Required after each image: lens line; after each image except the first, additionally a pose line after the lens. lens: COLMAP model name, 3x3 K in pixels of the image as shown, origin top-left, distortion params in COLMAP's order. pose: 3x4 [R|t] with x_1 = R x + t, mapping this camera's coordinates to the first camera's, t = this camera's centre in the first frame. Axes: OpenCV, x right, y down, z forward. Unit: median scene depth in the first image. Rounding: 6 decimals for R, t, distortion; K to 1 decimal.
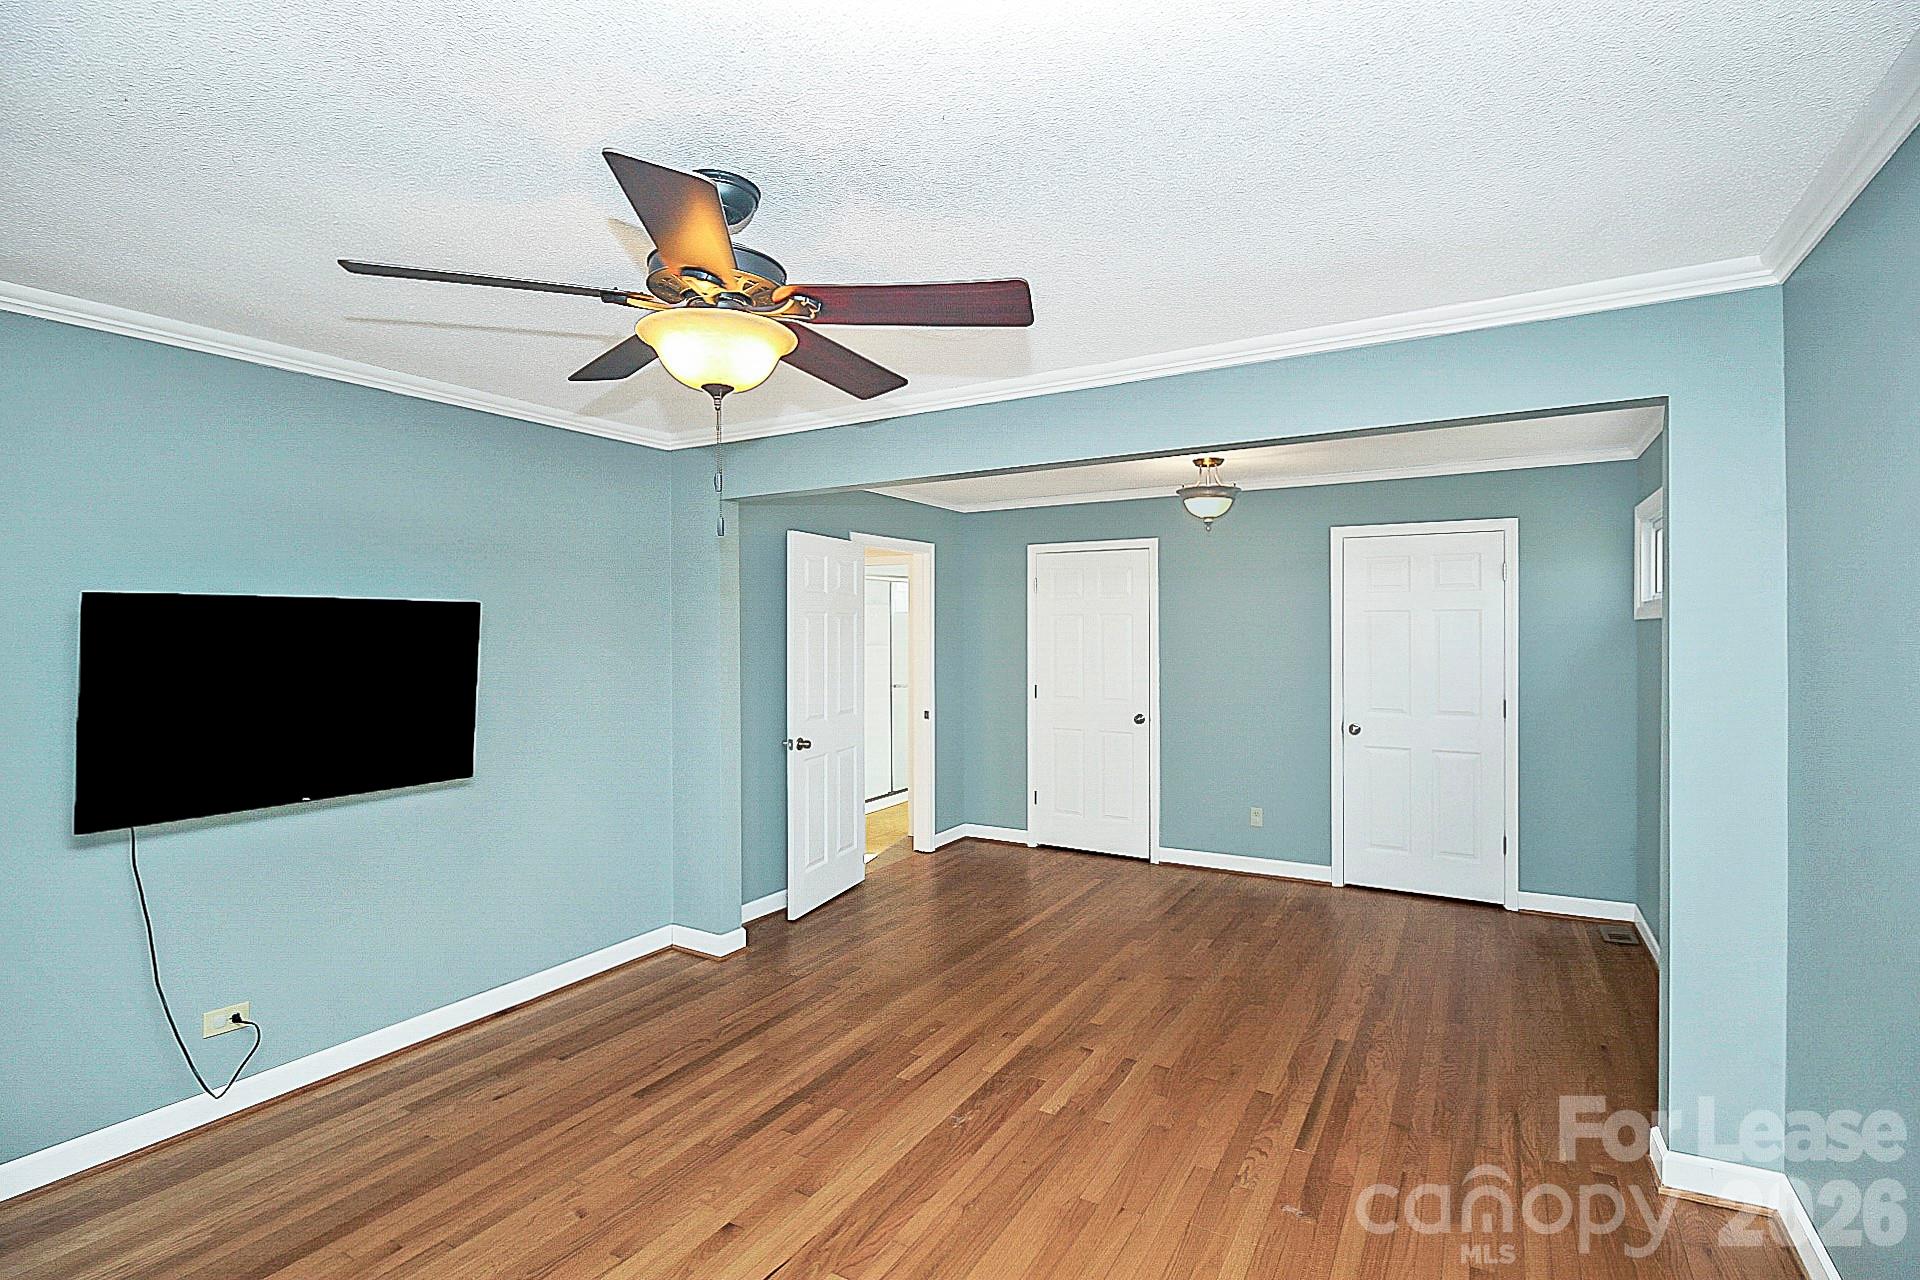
lens RADIAL K [[905.9, 0, 949.2], [0, 905.9, 636.1], [0, 0, 1]] dist [0.000516, -0.000765]
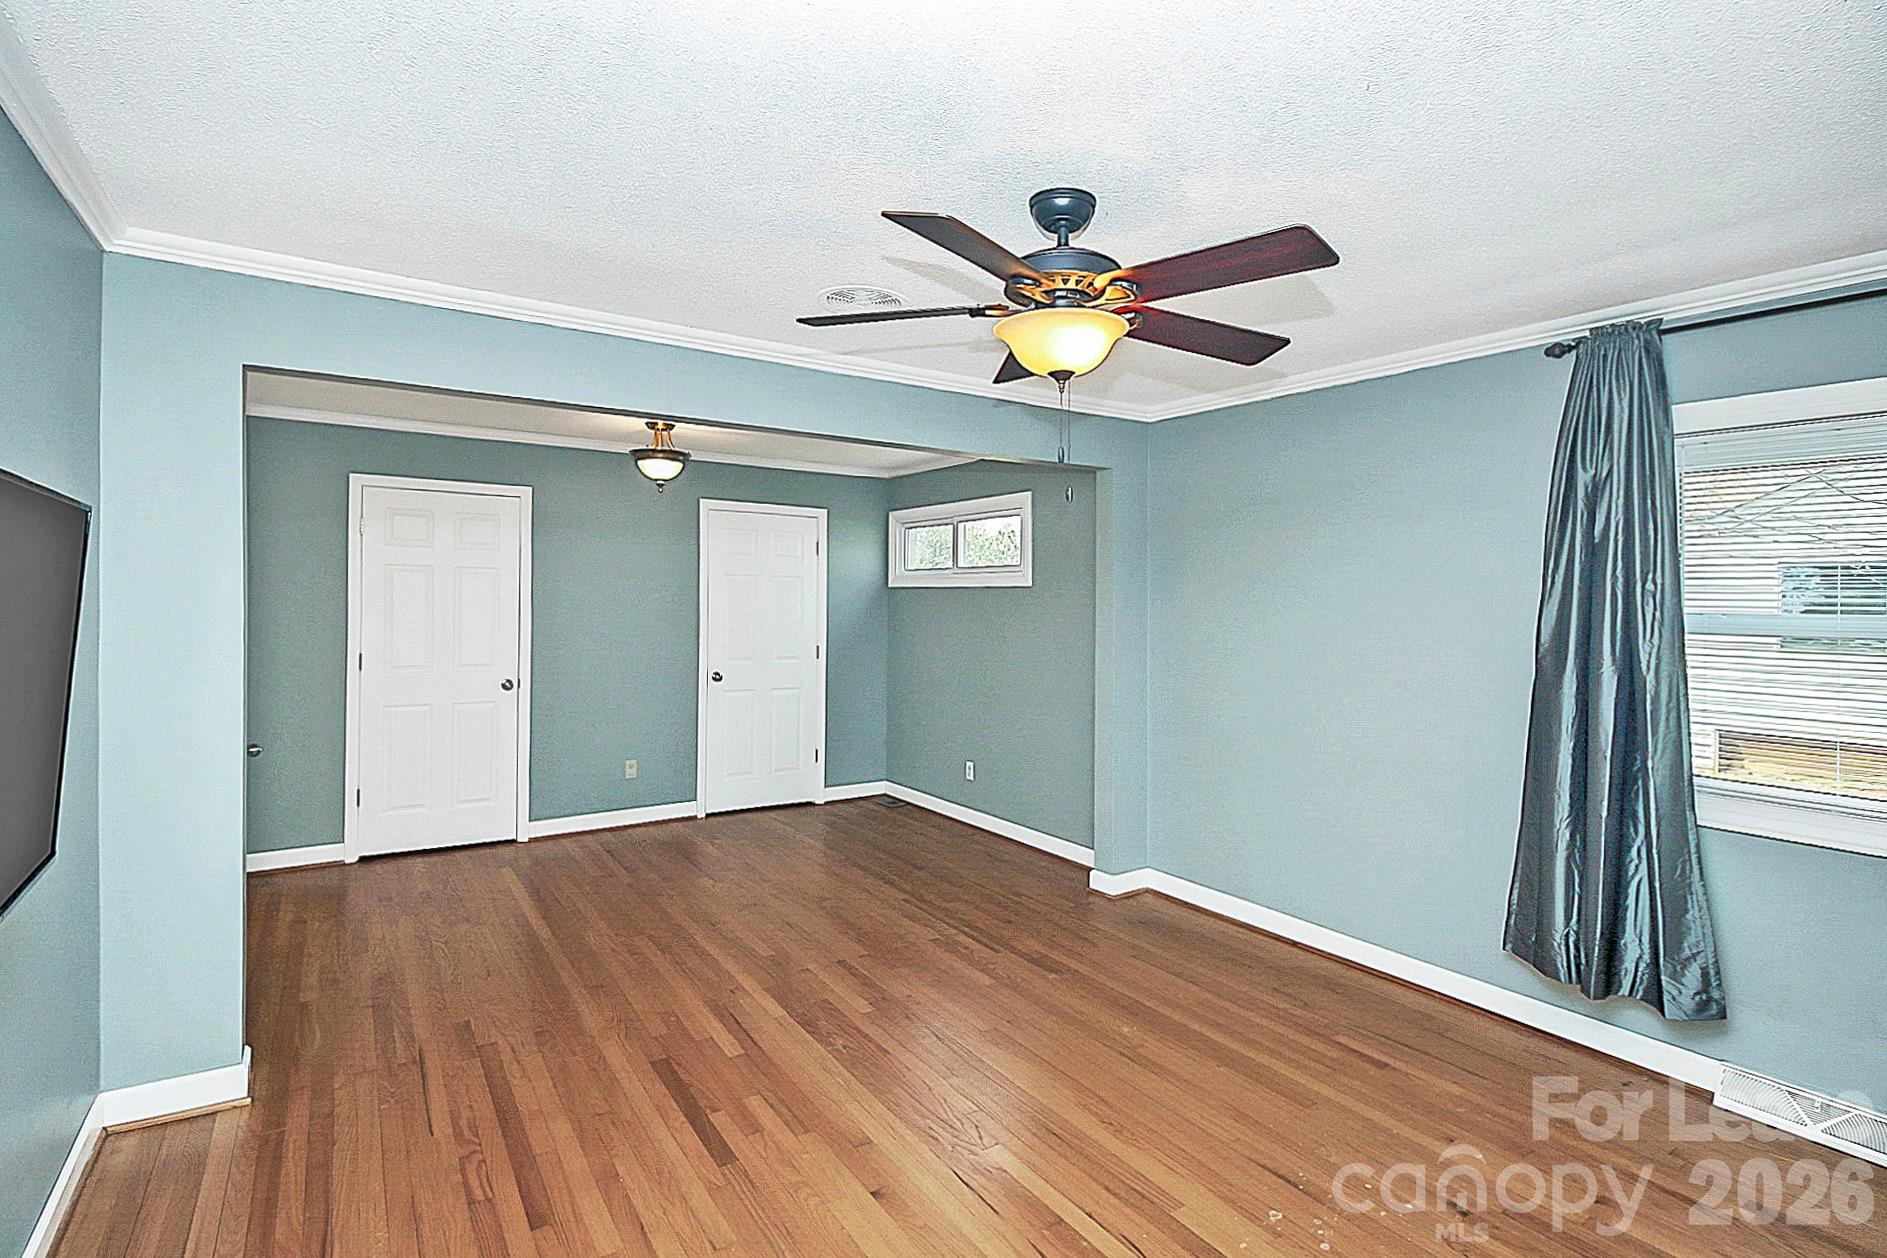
lens RADIAL K [[953.0, 0, 947.4], [0, 953.0, 599.2], [0, 0, 1]] dist [0.000108, -0.000477]
pose [[0.424350, 0.004109, 0.905489, -0.561072], [-0.005338, 0.999984, -0.002036, 0.006114], [-0.905482, -0.003969, 0.424365, 0.243069]]
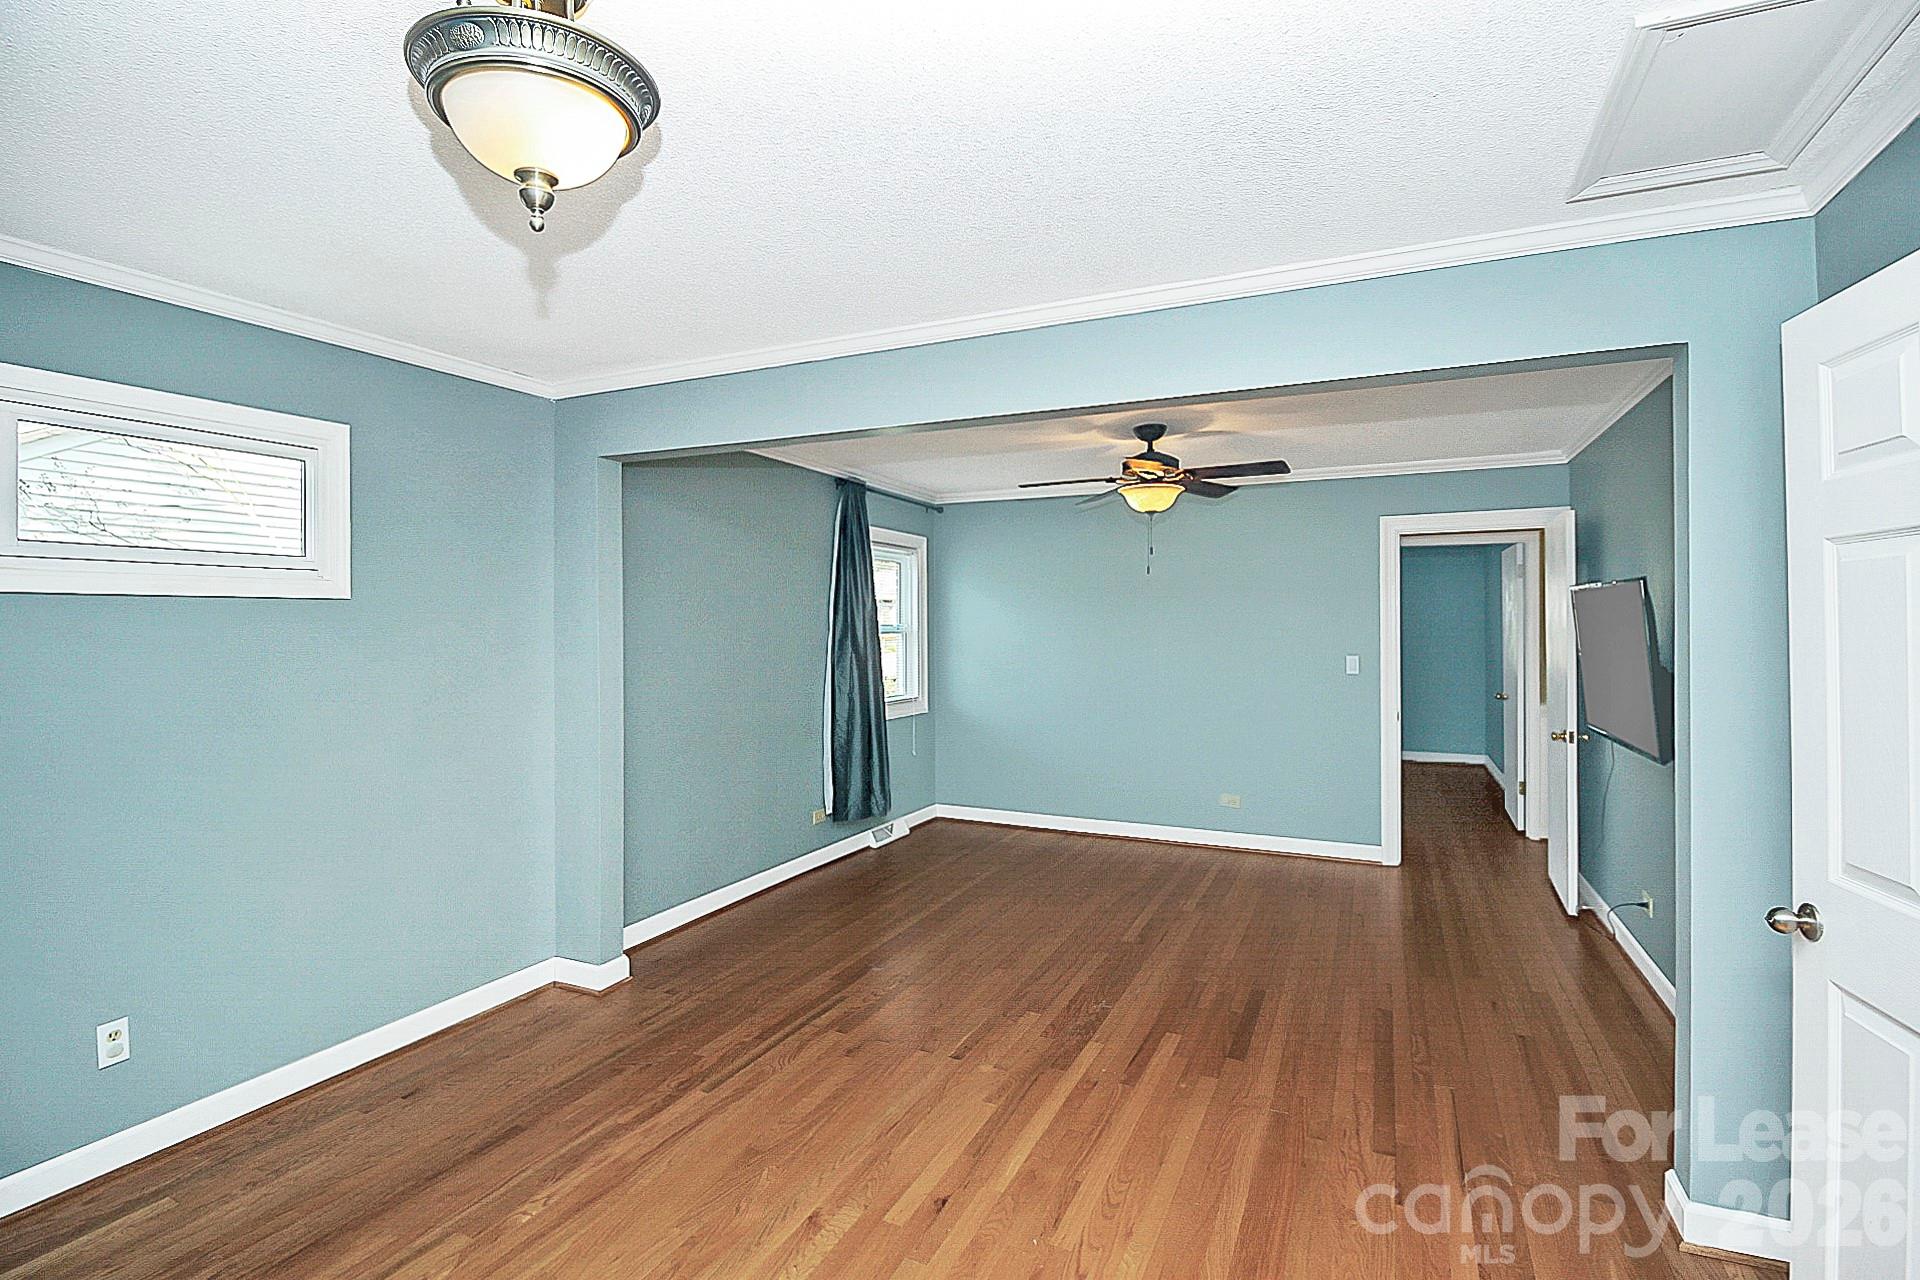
lens RADIAL K [[896.5, 0, 967.8], [0, 896.5, 617.3], [0, 0, 1]] dist [-0.003084, -0.000838]
pose [[-0.992663, 0.000597, -0.120909, 0.199708], [0.000396, 0.999999, 0.001683, -0.000727], [0.120909, 0.001623, -0.992662, 1.294656]]
